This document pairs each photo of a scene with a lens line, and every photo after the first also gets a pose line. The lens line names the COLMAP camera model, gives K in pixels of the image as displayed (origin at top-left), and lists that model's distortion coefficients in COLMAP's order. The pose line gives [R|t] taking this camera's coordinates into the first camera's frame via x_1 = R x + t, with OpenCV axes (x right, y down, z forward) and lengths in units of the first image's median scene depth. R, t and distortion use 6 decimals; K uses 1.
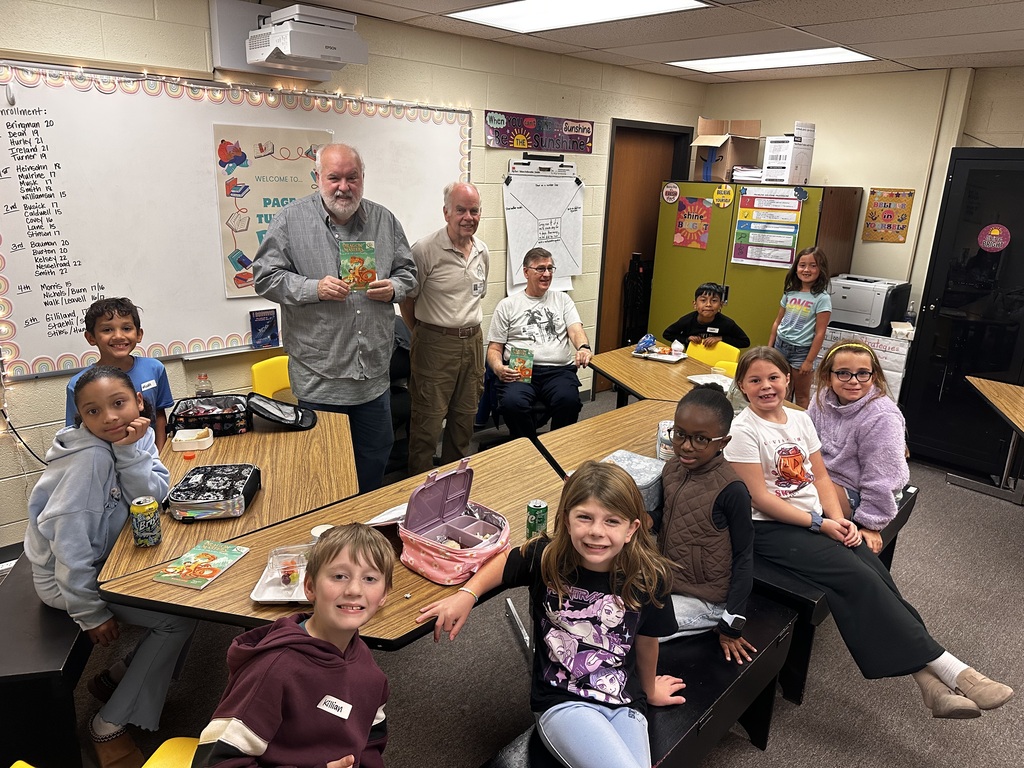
lens RADIAL K [[722.9, 0, 512.0], [0, 722.9, 384.0], [0, 0, 1]] dist [-0.001717, 0.005056]
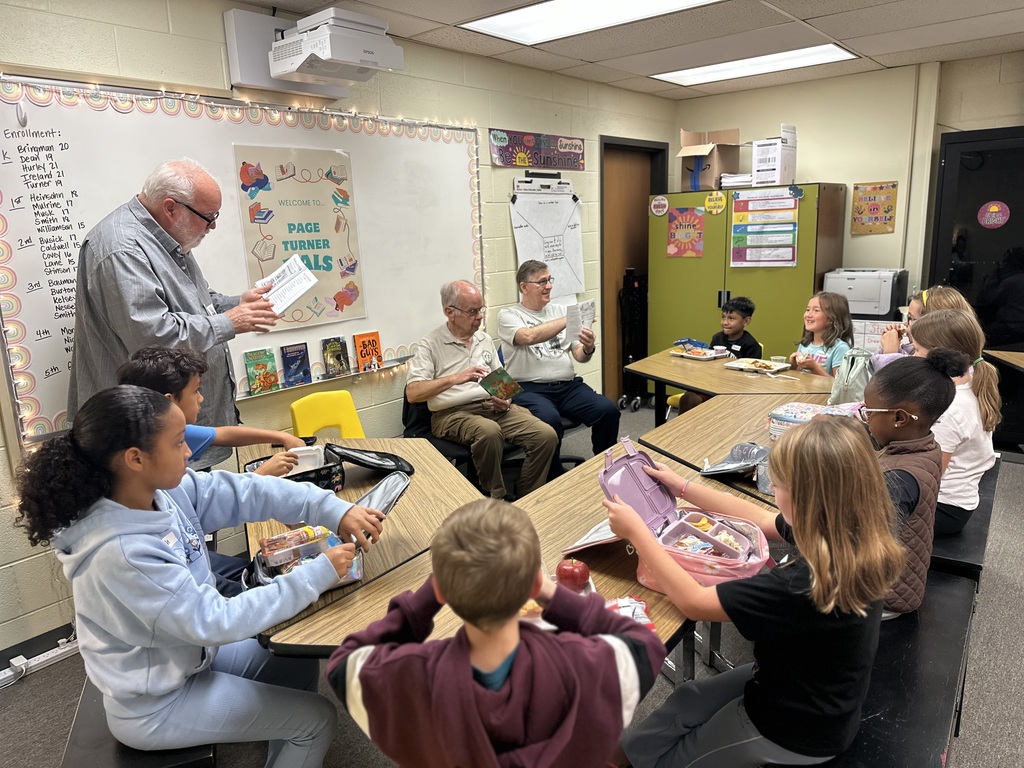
lens RADIAL K [[716.8, 0, 512.0], [0, 716.8, 384.0], [0, 0, 1]] dist [0.007540, -0.002194]
pose [[0.989390, -0.099504, 0.105859, -0.134231], [0.106512, 0.992330, -0.062743, 0.027205], [-0.098804, 0.073353, 0.992400, 0.055109]]
